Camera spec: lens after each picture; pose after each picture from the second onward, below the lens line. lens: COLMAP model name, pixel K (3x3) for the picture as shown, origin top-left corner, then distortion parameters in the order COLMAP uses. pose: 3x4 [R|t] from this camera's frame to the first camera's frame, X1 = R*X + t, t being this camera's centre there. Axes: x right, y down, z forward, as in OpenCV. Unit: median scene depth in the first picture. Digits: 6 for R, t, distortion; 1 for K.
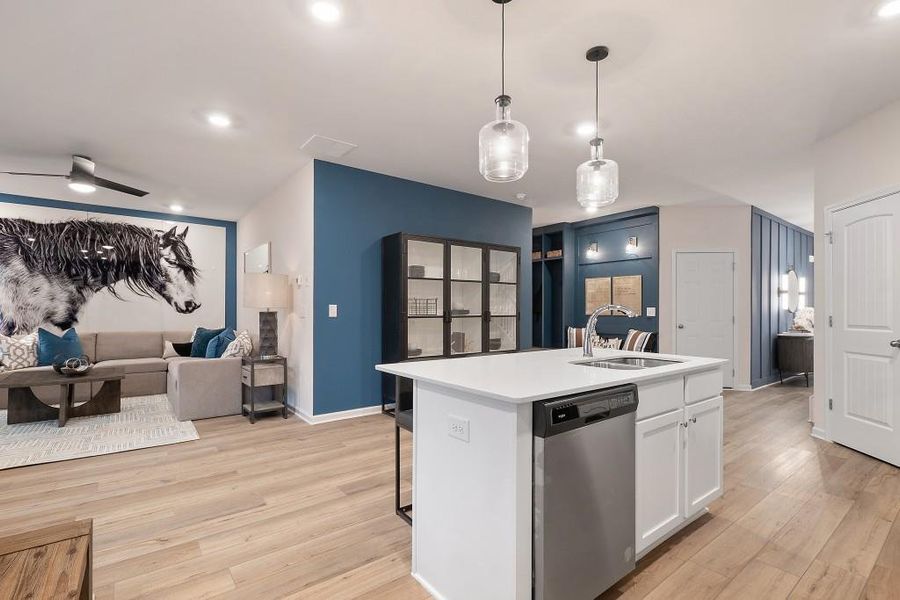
lens RADIAL K [[414.0, 0, 452.1], [0, 414.0, 309.8], [0, 0, 1]] dist [0.001850, -0.000245]
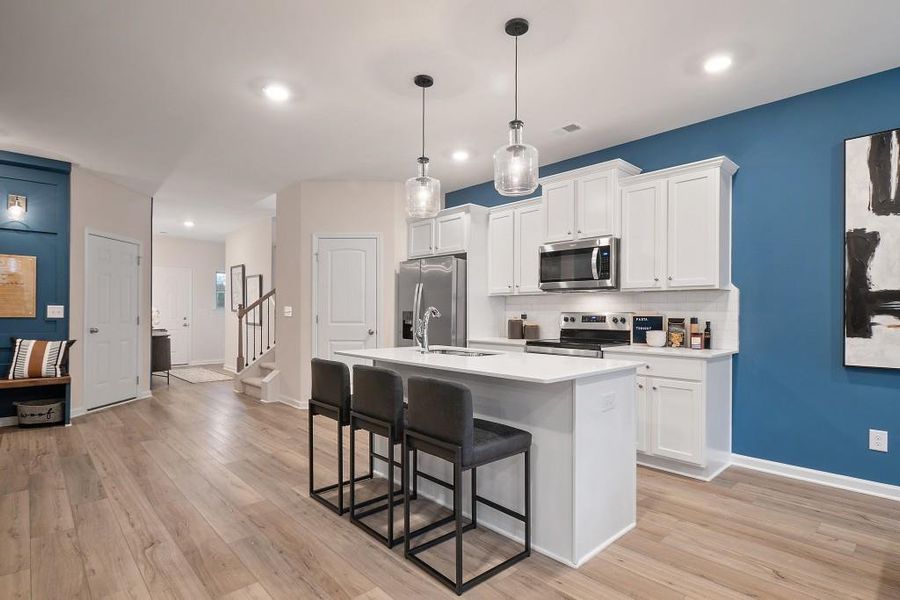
lens RADIAL K [[449.1, 0, 453.6], [0, 449.1, 312.6], [0, 0, 1]] dist [0.001861, -0.001664]
pose [[-0.098365, -0.002714, 0.995147, -0.357615], [-0.006468, 0.999977, 0.002088, 0.000663], [-0.995129, -0.006231, -0.098380, 0.430723]]
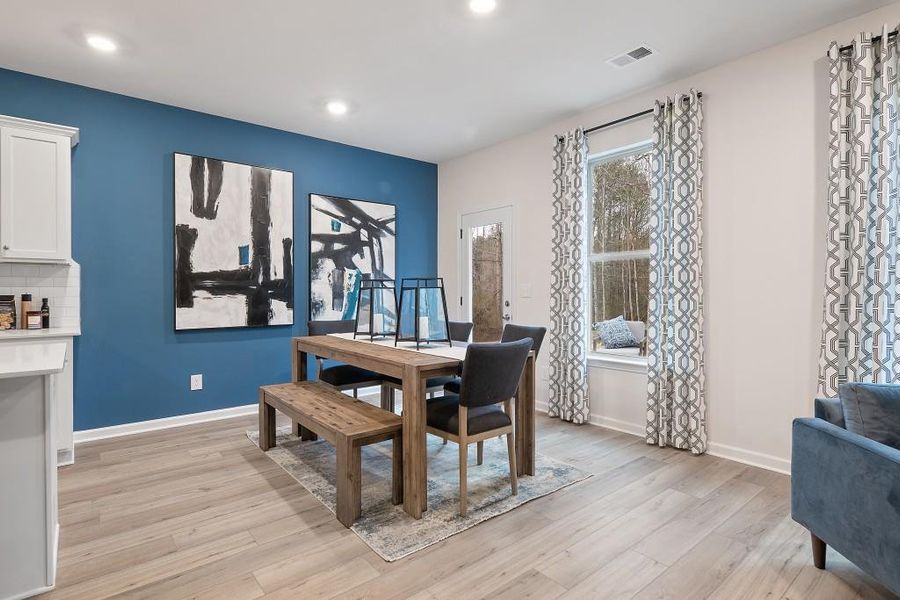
lens RADIAL K [[453.2, 0, 451.7], [0, 453.2, 293.7], [0, 0, 1]] dist [-0.000071, 0.000164]
pose [[-0.999646, -0.001904, -0.026532, -0.277815], [-0.002060, 0.999981, 0.005846, 0.001821], [0.026520, 0.005899, -0.999631, 0.600430]]
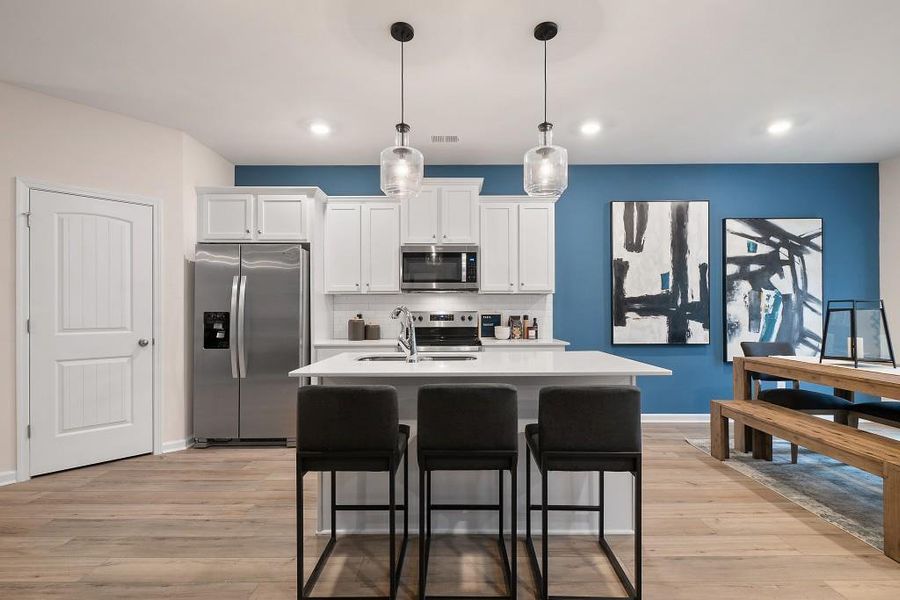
lens RADIAL K [[405.2, 0, 453.2], [0, 405.2, 310.9], [0, 0, 1]] dist [0.003131, -0.000786]
pose [[-0.788148, 0.002256, 0.615481, -0.120876], [0.000759, 0.999996, -0.002693, 0.000880], [-0.615485, -0.001655, -0.788147, 0.681359]]
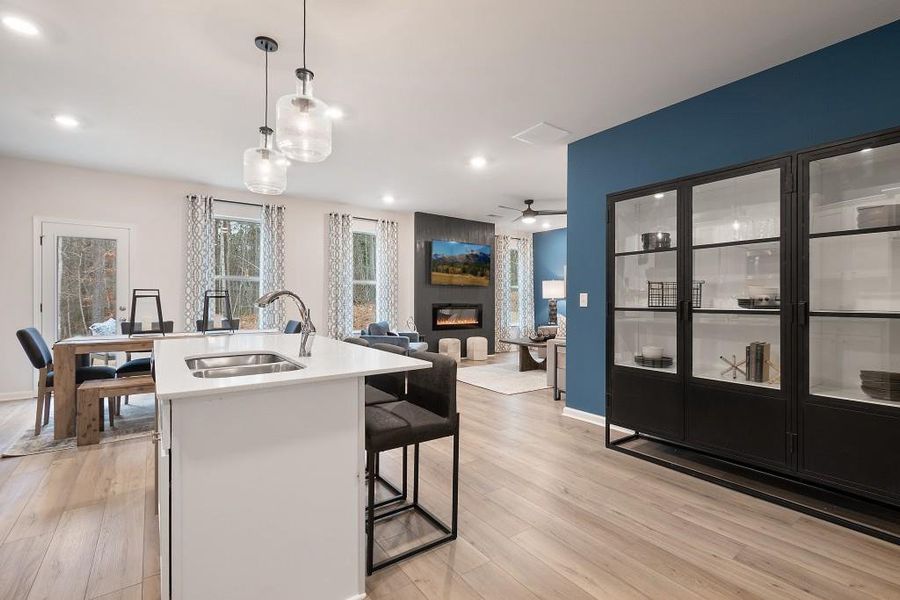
lens RADIAL K [[408.6, 0, 450.0], [0, 408.6, 300.0], [0, 0, 1]] dist [0.000752, 0.000080]
pose [[-0.031466, 0.002227, -0.999502, 0.452674], [-0.004475, 0.999987, 0.002369, 0.001304], [0.999495, 0.004547, -0.031455, 0.536700]]
